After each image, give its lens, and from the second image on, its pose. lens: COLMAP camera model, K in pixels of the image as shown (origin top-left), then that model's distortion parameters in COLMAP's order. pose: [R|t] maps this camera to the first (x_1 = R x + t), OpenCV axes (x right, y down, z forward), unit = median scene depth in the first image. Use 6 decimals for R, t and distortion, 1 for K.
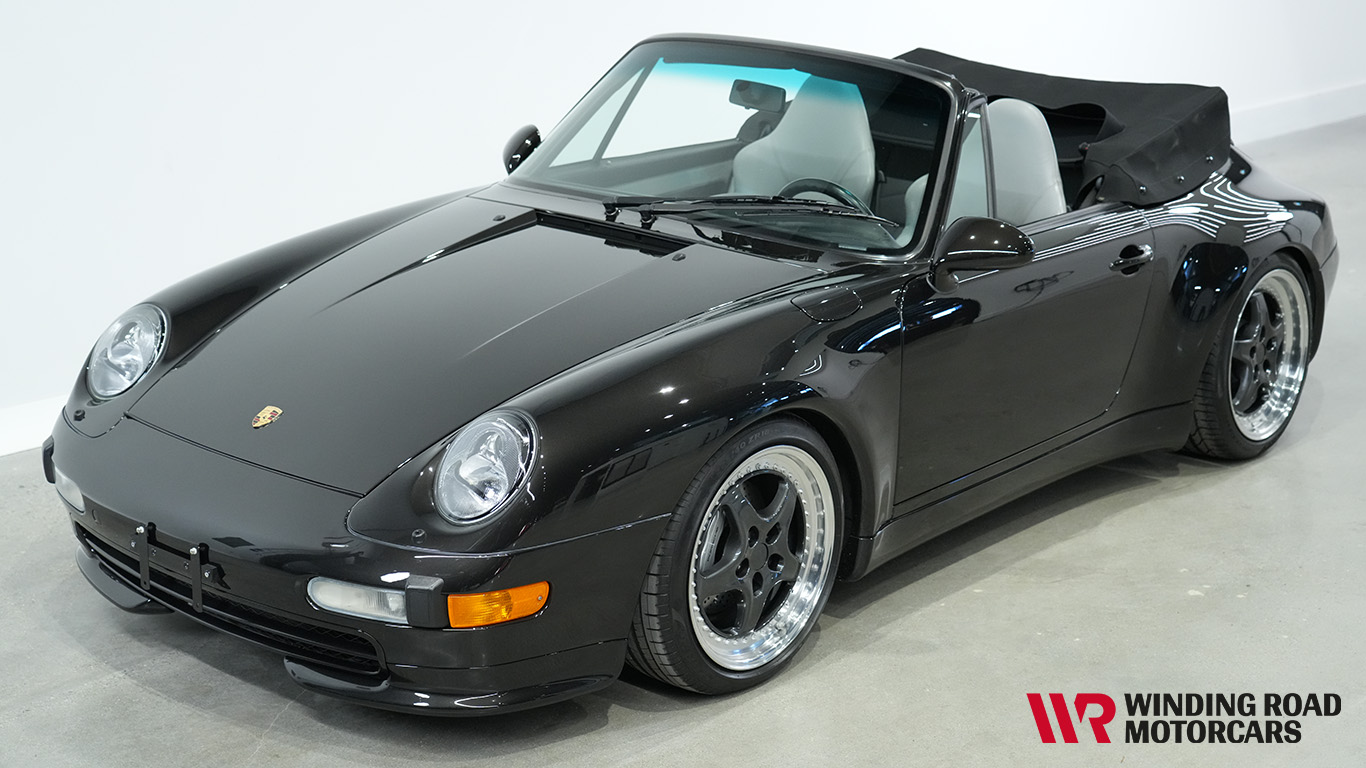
lens RADIAL K [[2171.7, 0, 682.6], [0, 2171.7, 383.0], [0, 0, 1]] dist [-0.081597, 0.000000]
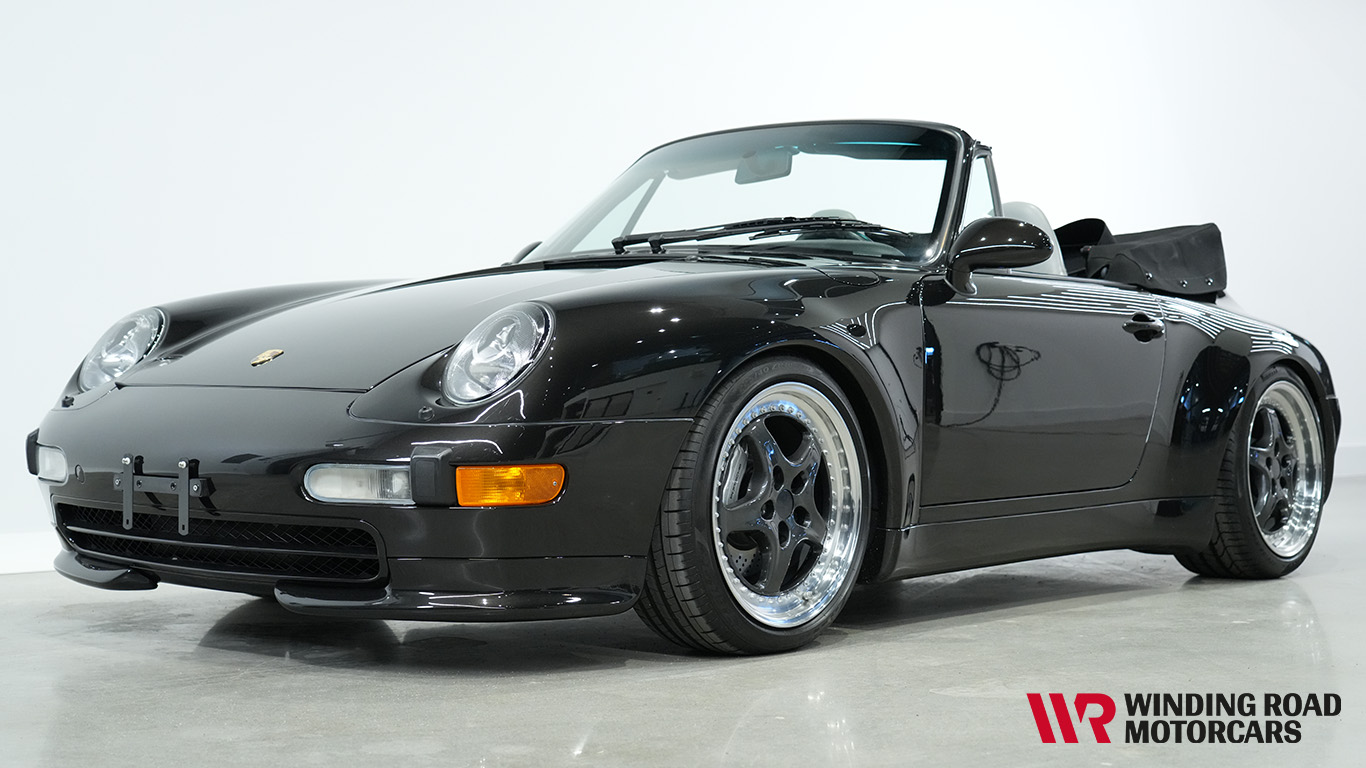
lens RADIAL K [[2050.5, 0, 683.9], [0, 2050.5, 379.0], [0, 0, 1]] dist [-0.019551, 0.000000]
pose [[0.999854, -0.010511, 0.013445, -0.018765], [0.013777, 0.962071, -0.272451, 0.254968], [-0.010071, 0.272597, 0.962076, 0.121400]]
